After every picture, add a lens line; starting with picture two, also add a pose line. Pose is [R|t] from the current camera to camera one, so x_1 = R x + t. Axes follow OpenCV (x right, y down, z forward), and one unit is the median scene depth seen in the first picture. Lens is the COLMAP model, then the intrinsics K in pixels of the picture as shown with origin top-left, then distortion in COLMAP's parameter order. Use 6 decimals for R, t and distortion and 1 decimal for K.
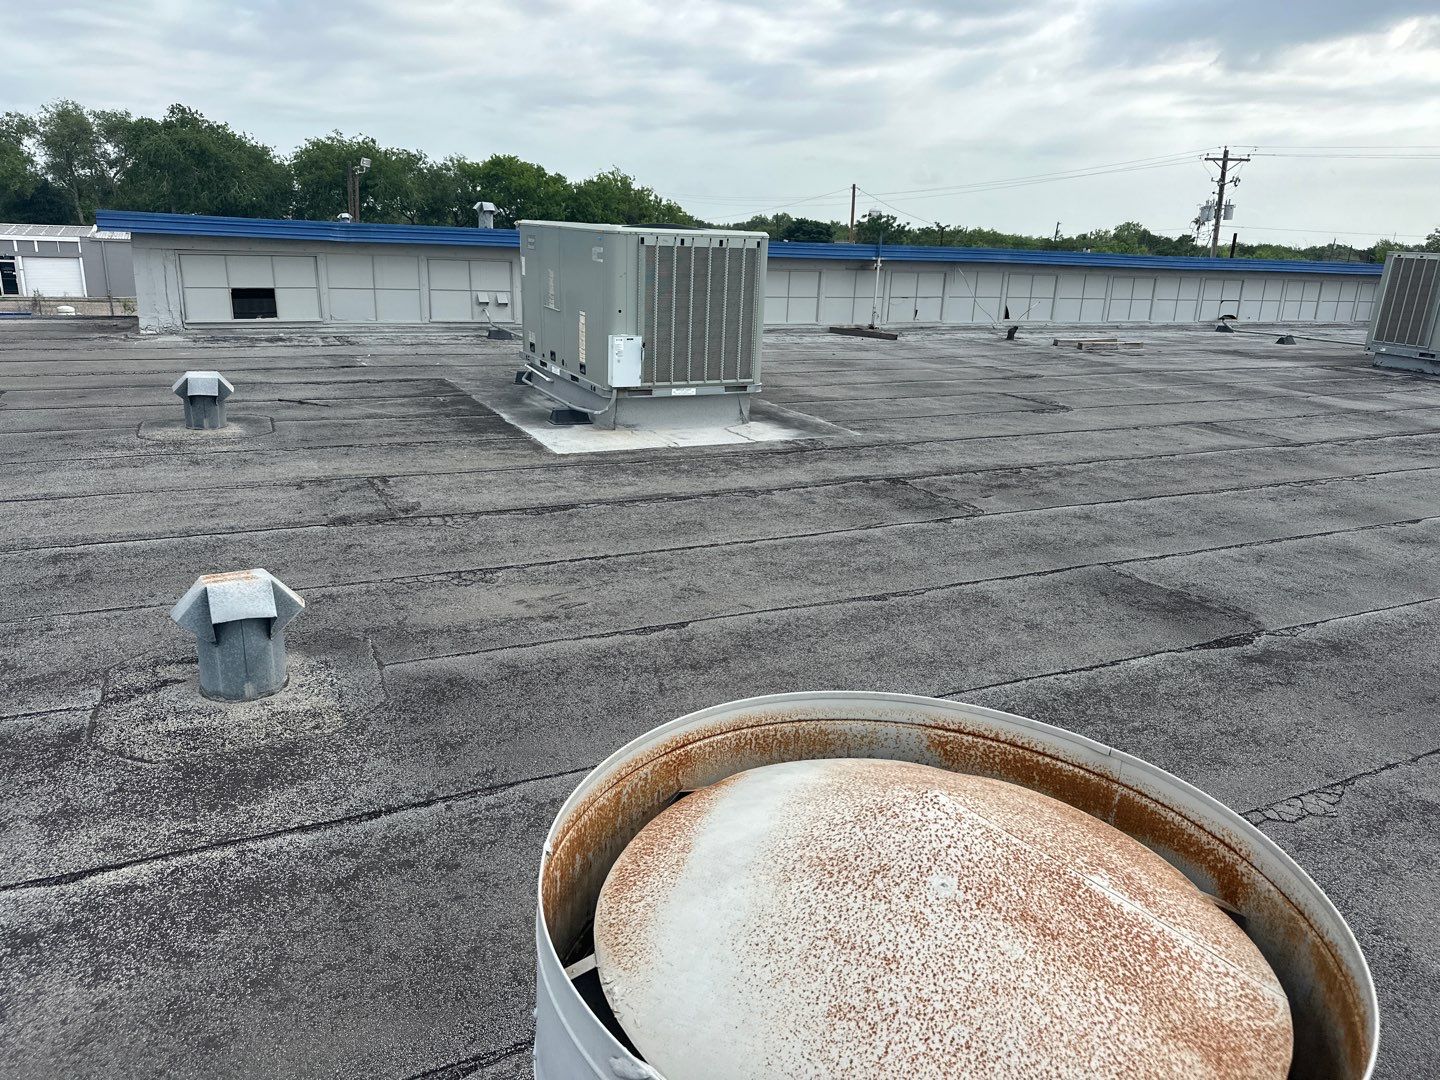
lens RADIAL K [[1011.6, 0, 720.0], [0, 1011.6, 540.0], [0, 0, 1]] dist [0.082804, -0.136792]
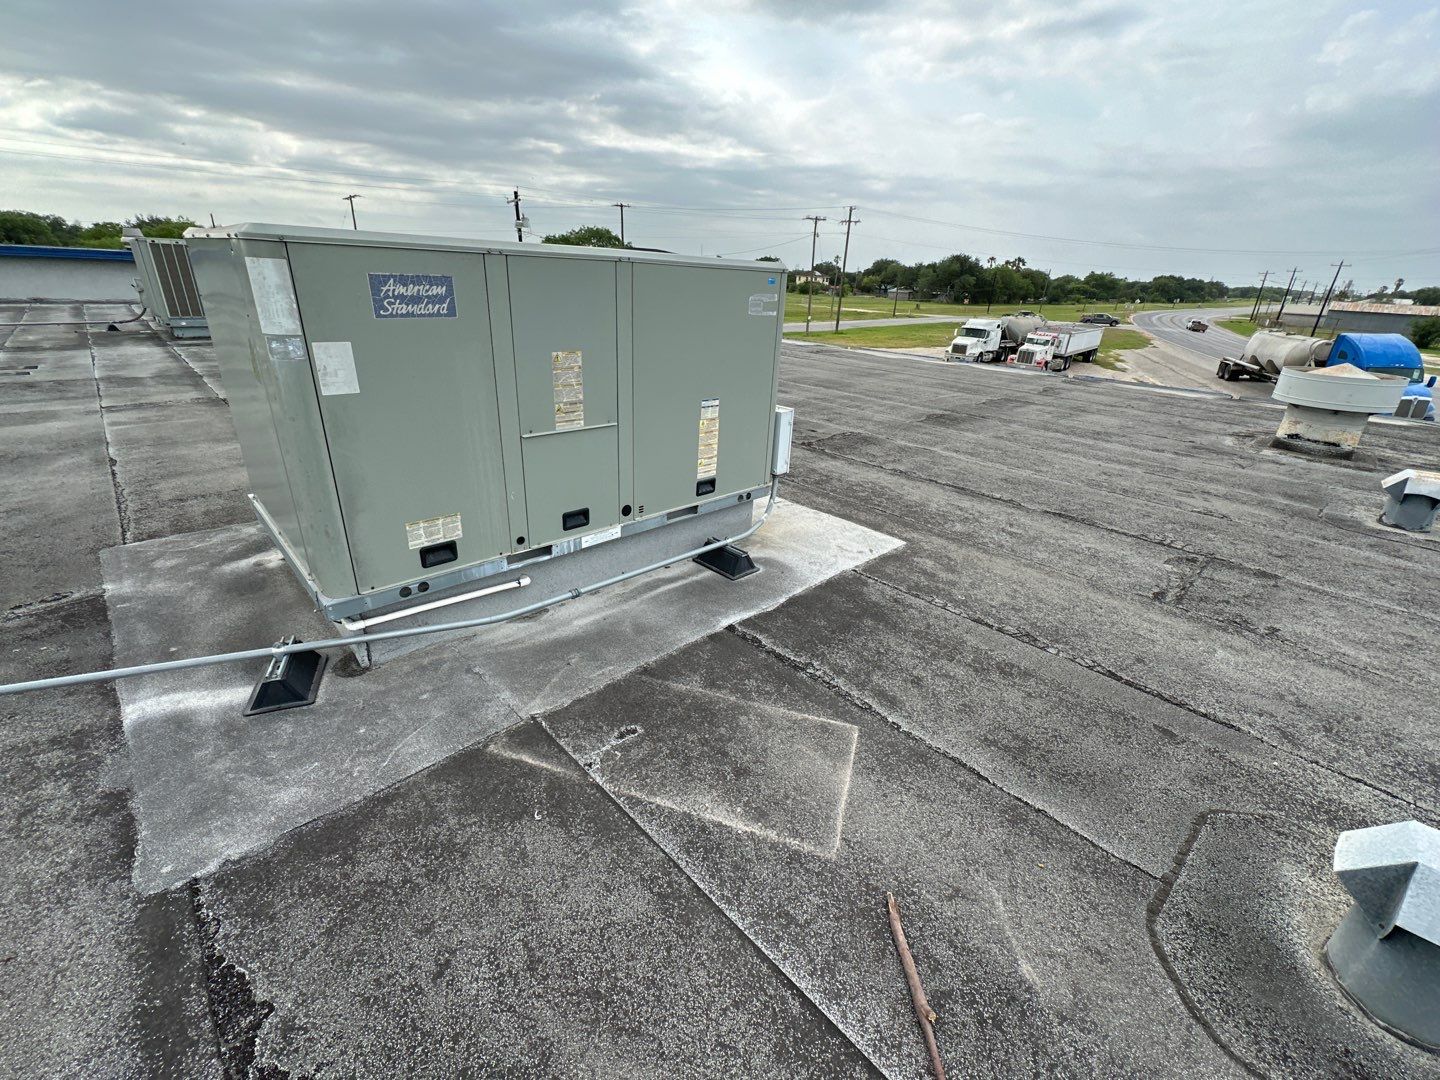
lens RADIAL K [[615.0, 0, 723.0], [0, 615.0, 538.1], [0, 0, 1]] dist [-0.003003, 0.000098]
pose [[-0.287094, -0.429861, 0.856035, -0.683918], [0.226283, 0.837929, 0.496659, -0.467316], [-0.930791, 0.336295, -0.143294, 1.478115]]
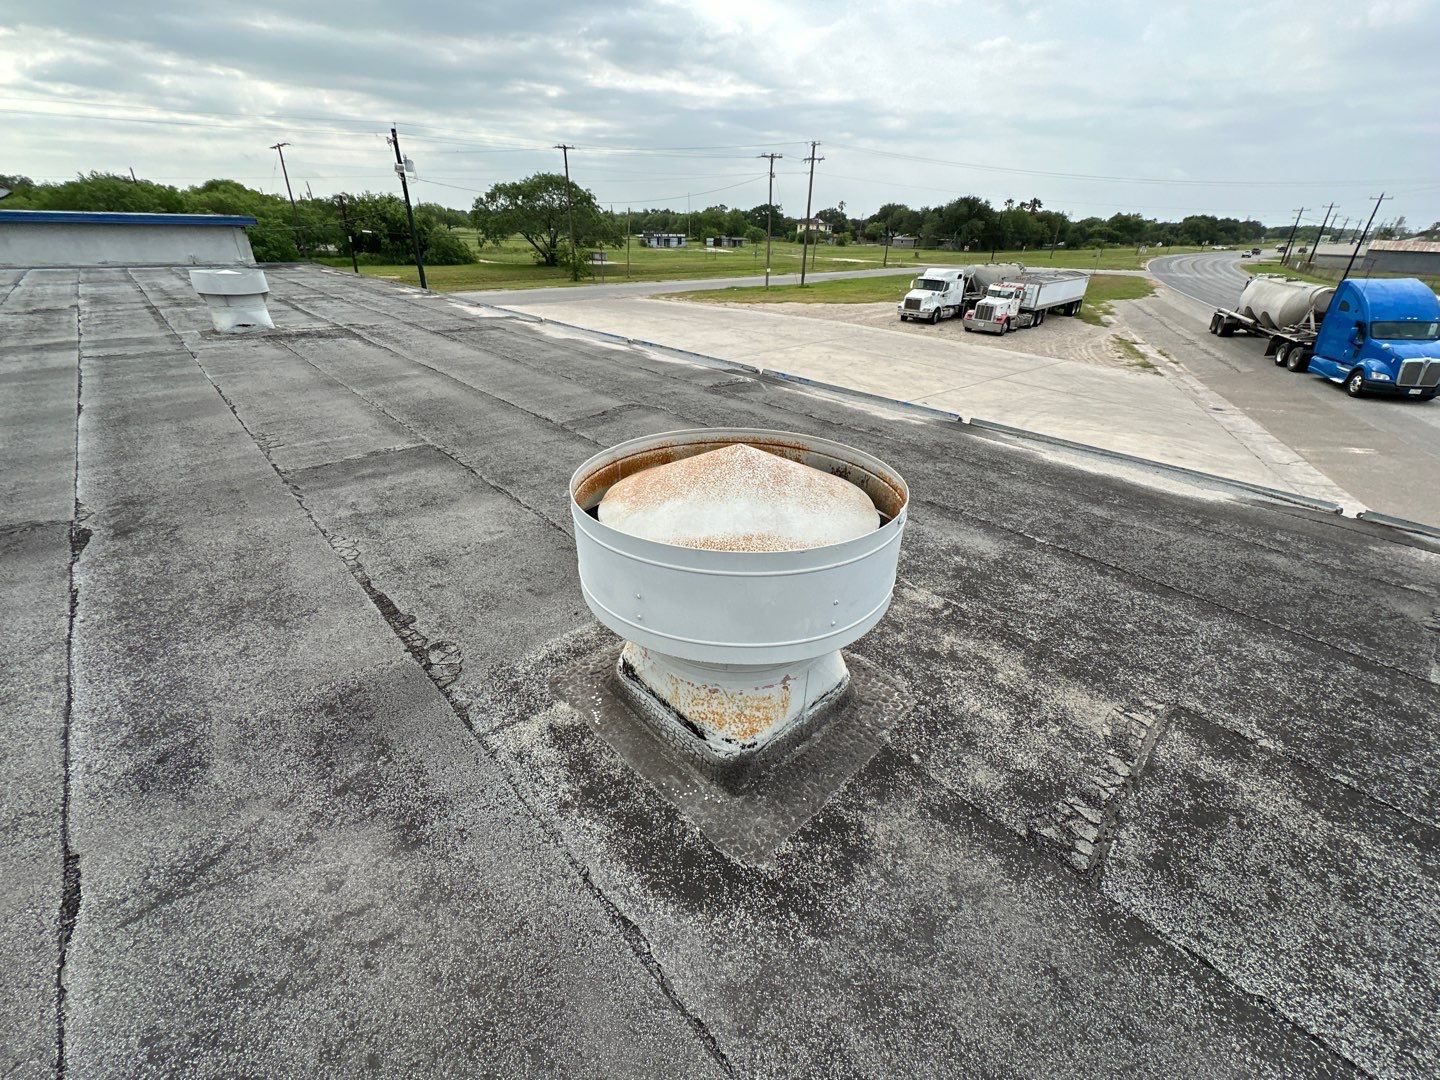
lens RADIAL K [[597.3, 0, 718.6], [0, 597.3, 549.5], [0, 0, 1]] dist [-0.002196, 0.000032]
pose [[-0.257850, -0.506691, 0.822665, -0.213845], [0.248906, 0.787882, 0.563283, -0.073698], [-0.933573, 0.350009, -0.077037, 0.263808]]
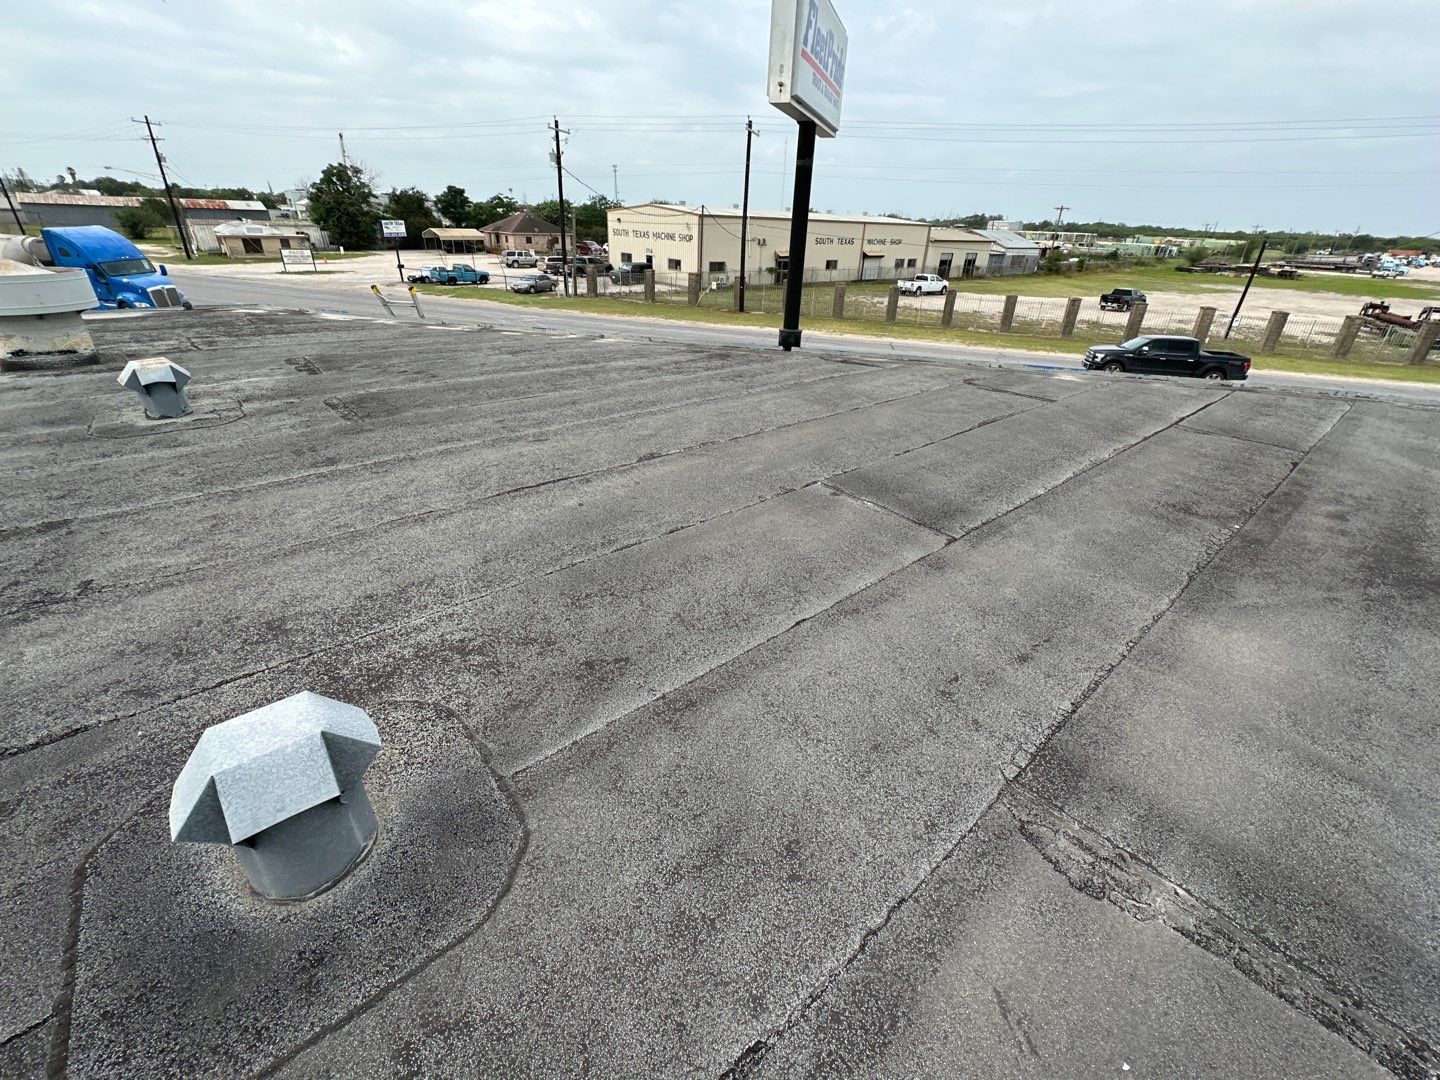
lens RADIAL K [[615.0, 0, 723.0], [0, 615.0, 538.1], [0, 0, 1]] dist [-0.003003, 0.000098]
pose [[-0.963444, 0.044574, -0.264177, -0.733638], [-0.151726, 0.721911, 0.675147, -0.433314], [0.220807, 0.690548, -0.688758, 1.383144]]
